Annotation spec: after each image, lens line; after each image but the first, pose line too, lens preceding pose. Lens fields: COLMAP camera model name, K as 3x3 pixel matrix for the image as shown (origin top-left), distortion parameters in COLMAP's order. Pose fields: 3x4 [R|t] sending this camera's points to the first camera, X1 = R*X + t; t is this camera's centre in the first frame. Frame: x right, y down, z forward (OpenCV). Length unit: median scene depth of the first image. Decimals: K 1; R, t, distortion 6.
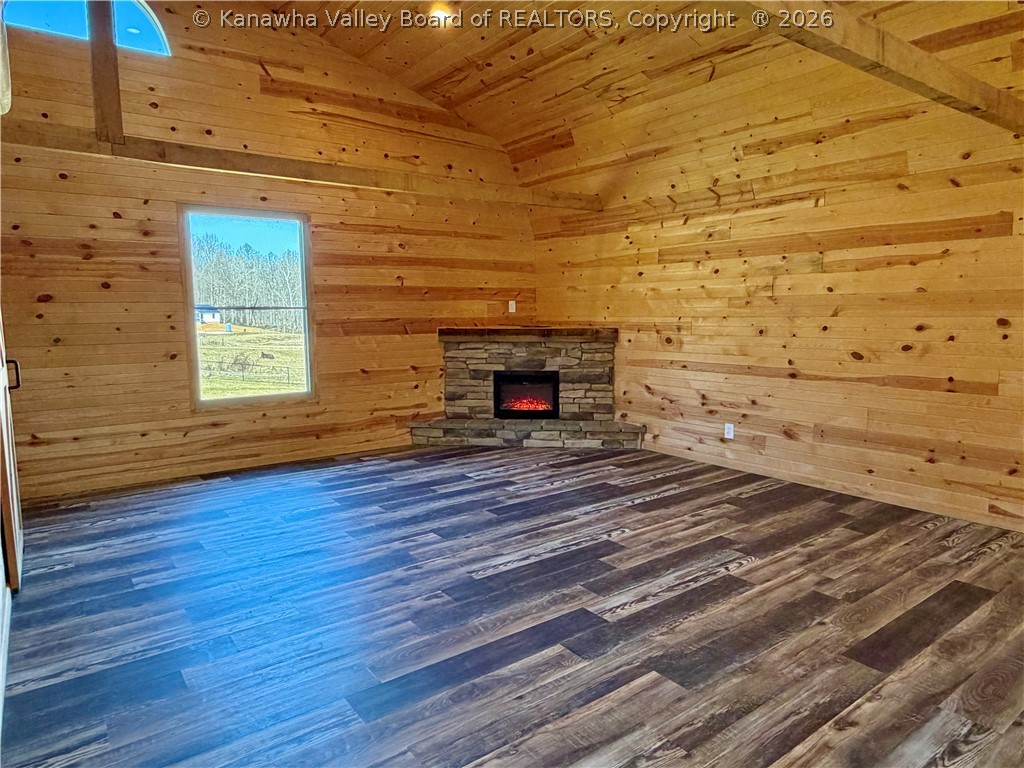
lens RADIAL K [[643.1, 0, 512.0], [0, 643.1, 384.0], [0, 0, 1]] dist [0.002293, -0.000764]
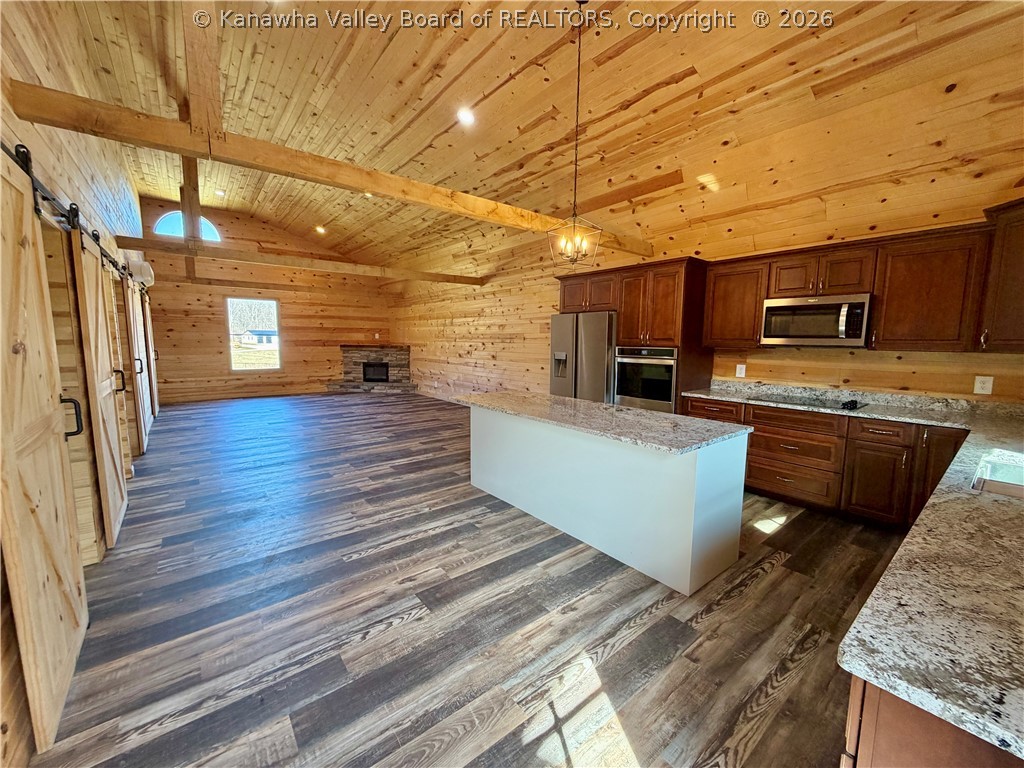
lens RADIAL K [[412.2, 0, 506.5], [0, 412.2, 381.5], [0, 0, 1]] dist [0.013210, 0.000005]
pose [[0.999671, 0.014790, 0.020966, 0.681365], [-0.014609, 0.999855, -0.008742, 0.082338], [-0.021093, 0.008433, 0.999742, -0.811983]]
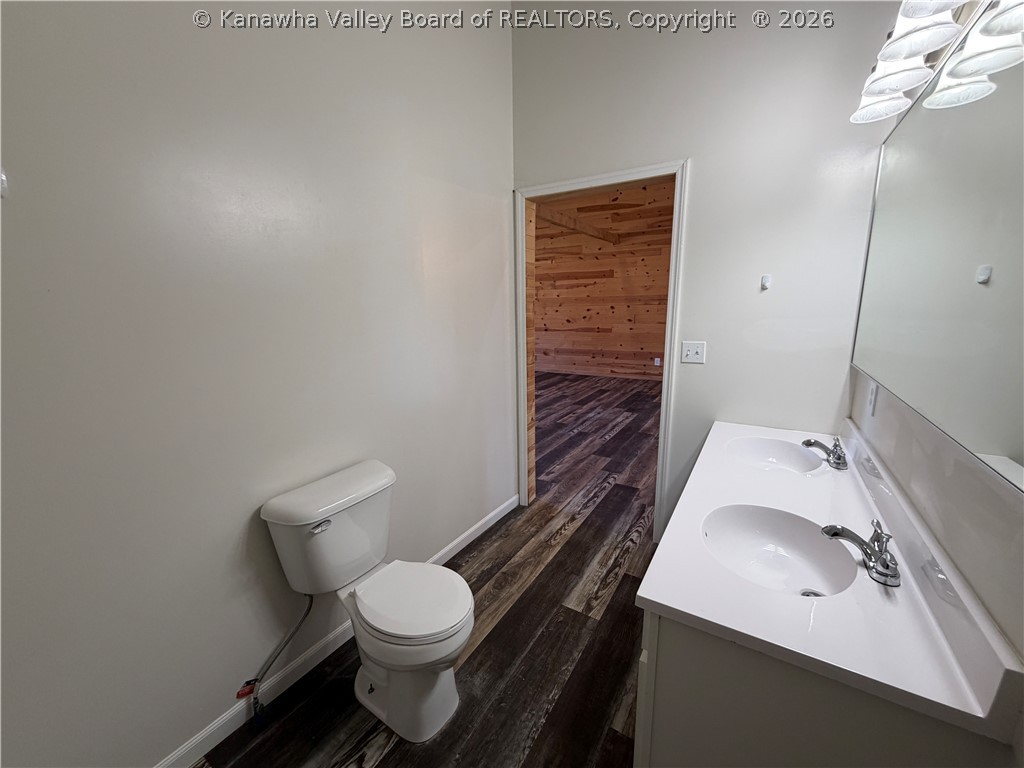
lens RADIAL K [[407.0, 0, 512.0], [0, 407.0, 384.0], [0, 0, 1]] dist [-0.001575, 0.000479]
pose [[0.928745, -0.078069, 0.362407, -0.301274], [0.051980, 0.995341, 0.081202, 0.064237], [-0.367058, -0.056578, 0.928476, -0.477399]]
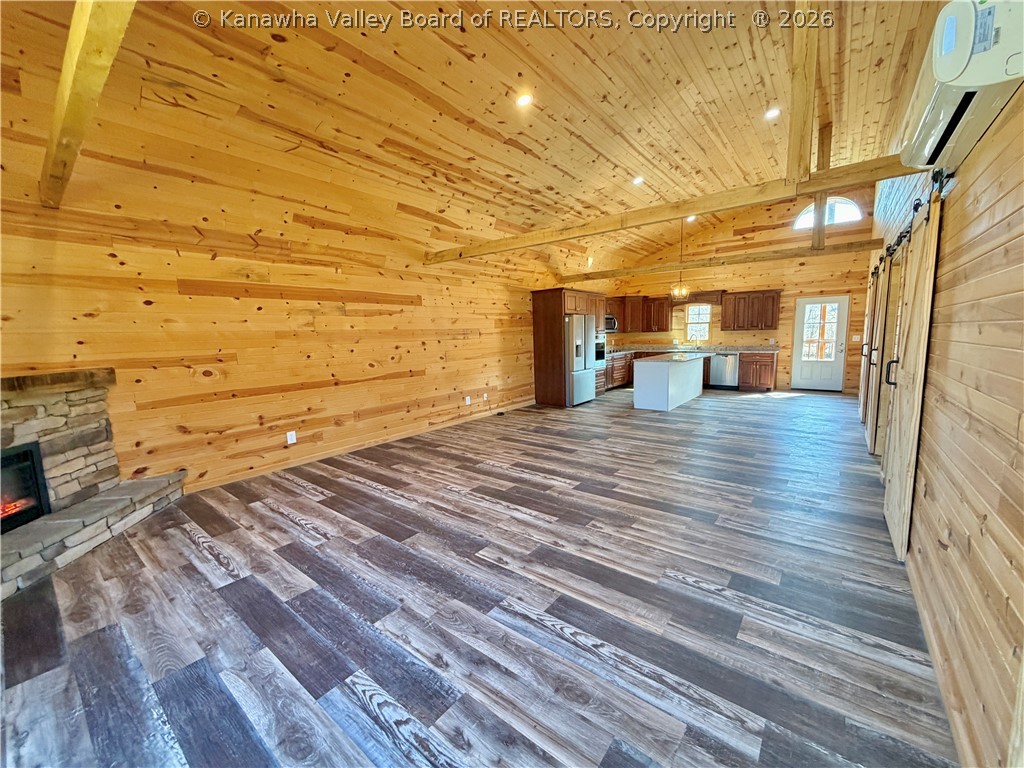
lens RADIAL K [[407.0, 0, 512.0], [0, 407.0, 384.0], [0, 0, 1]] dist [-0.001575, 0.000479]
pose [[-0.259723, -0.101888, 0.960293, -0.602460], [0.138636, 0.980183, 0.141494, -0.093664], [-0.955680, 0.169881, -0.240451, 0.875485]]
